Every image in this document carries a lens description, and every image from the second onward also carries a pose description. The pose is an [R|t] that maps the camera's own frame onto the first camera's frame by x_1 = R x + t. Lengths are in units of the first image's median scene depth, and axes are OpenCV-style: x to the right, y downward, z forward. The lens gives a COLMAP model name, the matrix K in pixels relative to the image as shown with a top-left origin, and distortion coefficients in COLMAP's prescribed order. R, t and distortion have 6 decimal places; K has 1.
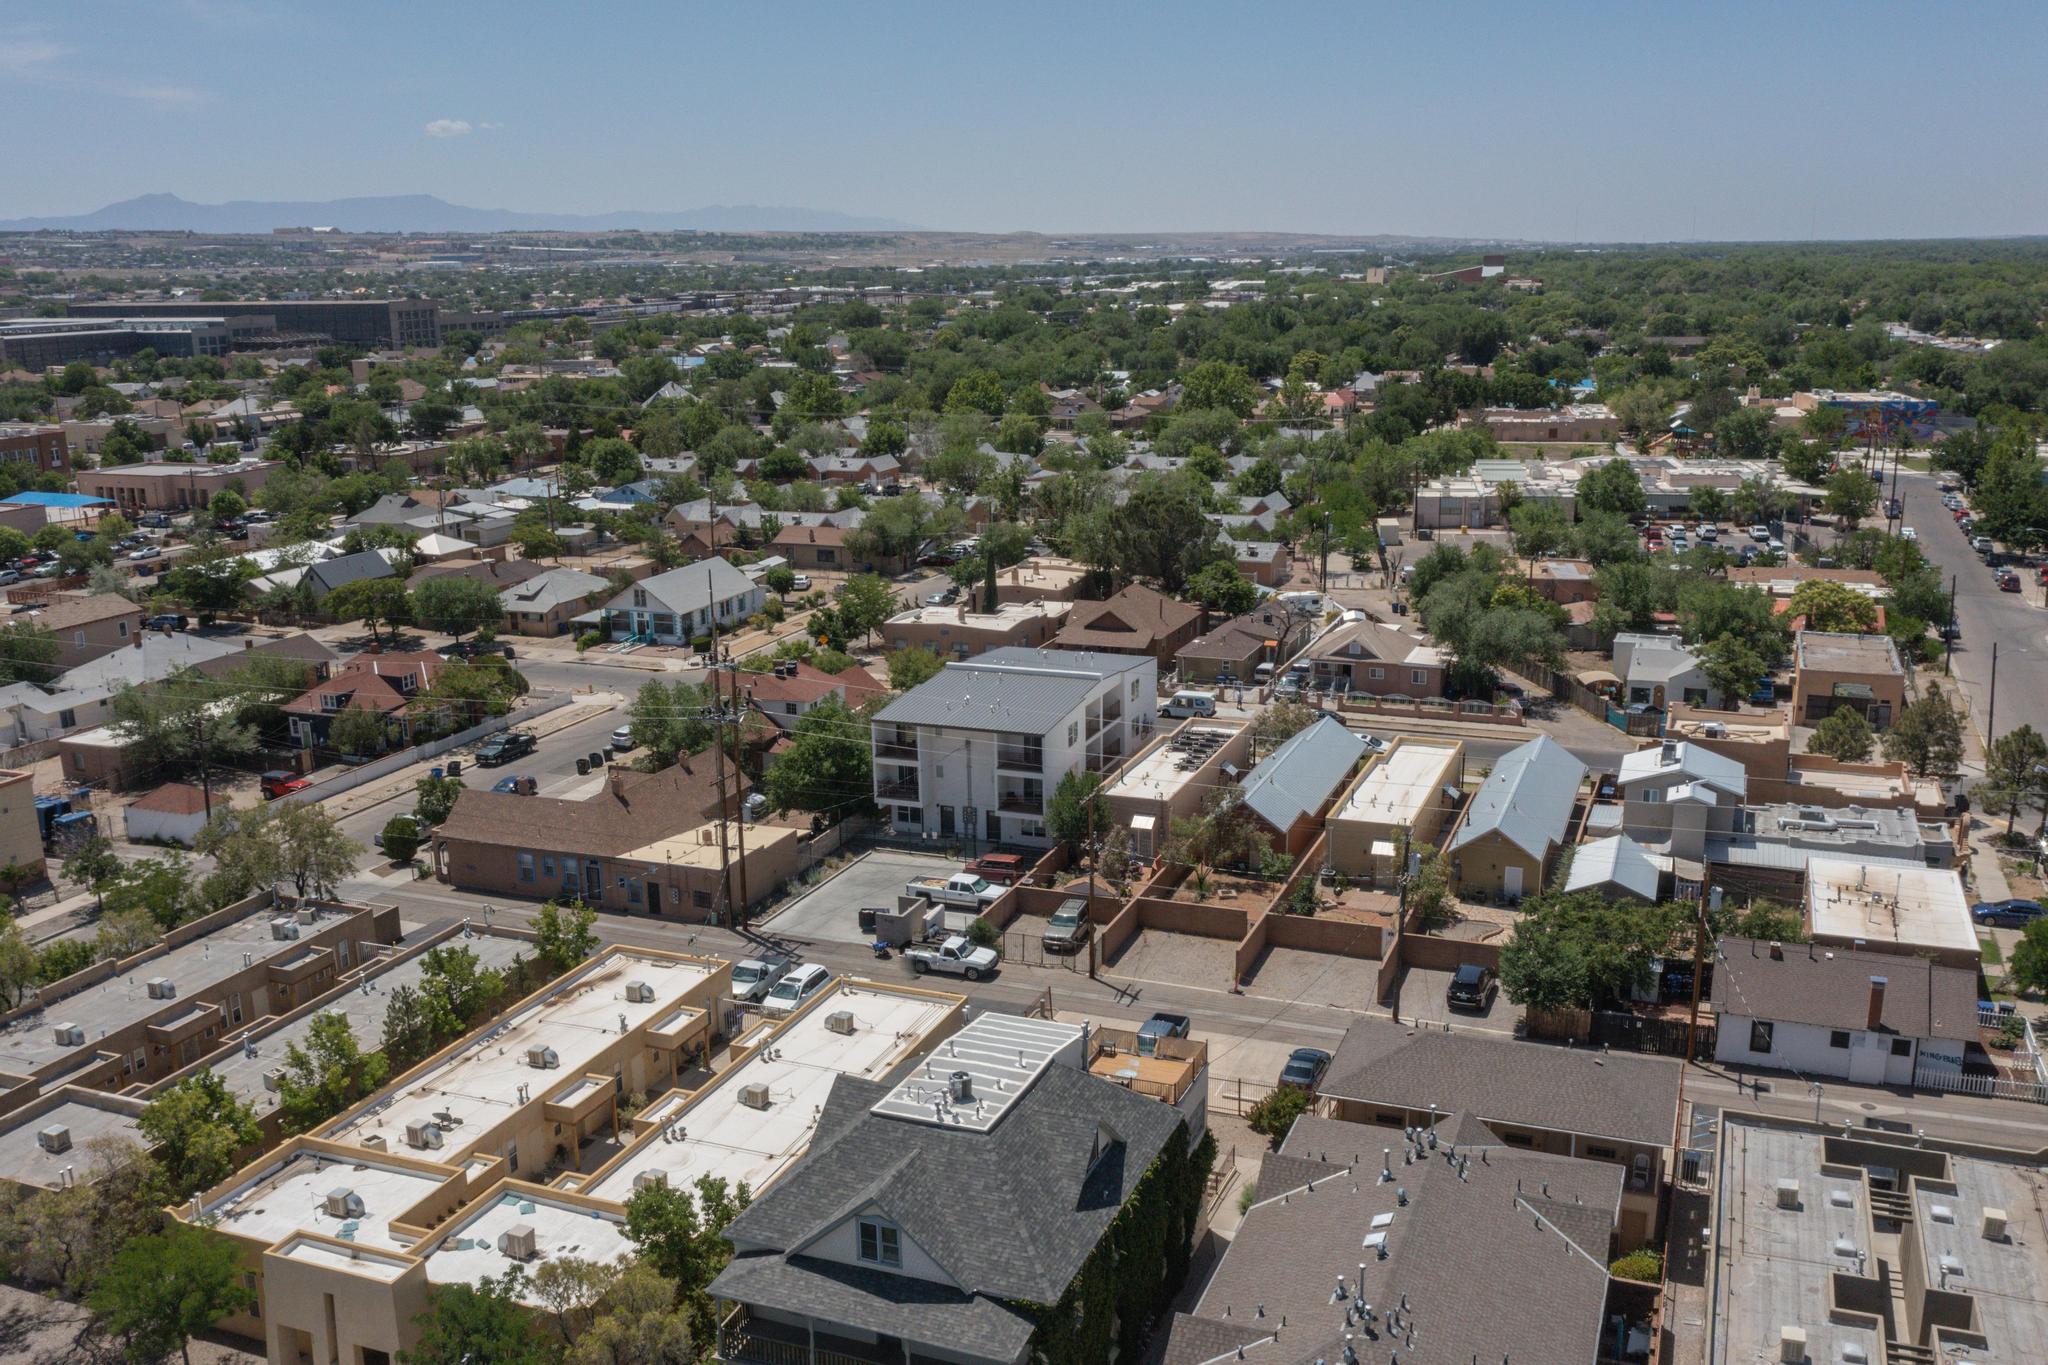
lens RADIAL K [[1793.4, 0, 1024.0], [0, 1793.4, 682.5], [0, 0, 1]] dist [0.003714, 0.007923]
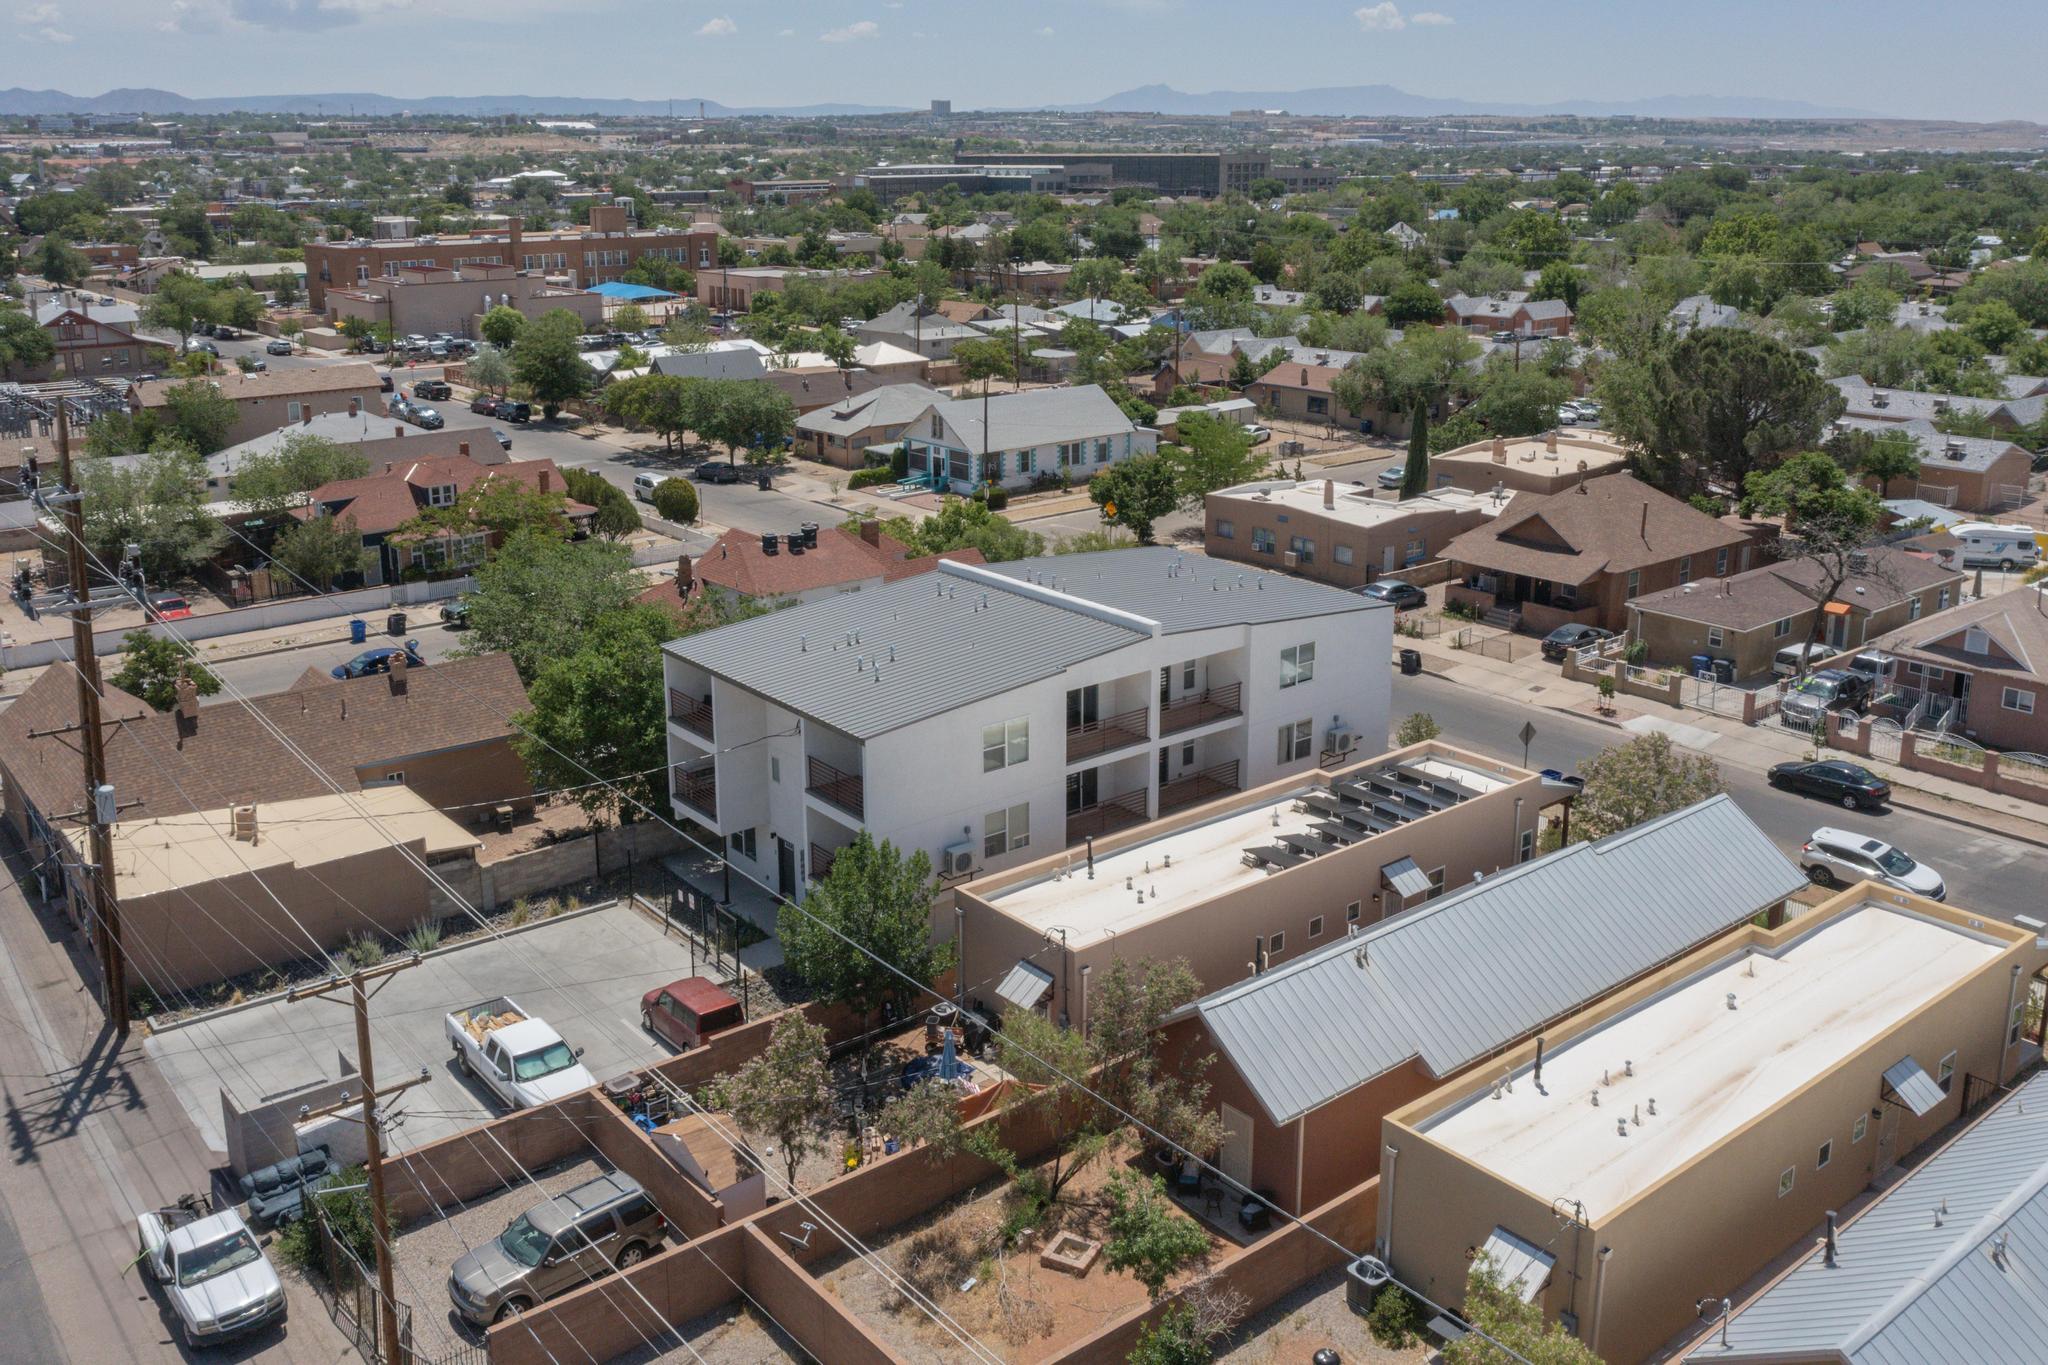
lens RADIAL K [[1689.5, 0, 1024.0], [0, 1689.5, 682.5], [0, 0, 1]] dist [-0.001568, -0.005217]
pose [[0.872498, 0.157718, -0.462463, 0.144565], [-0.122434, 0.986846, 0.105566, -0.020794], [0.473030, -0.035485, 0.880332, 0.399431]]
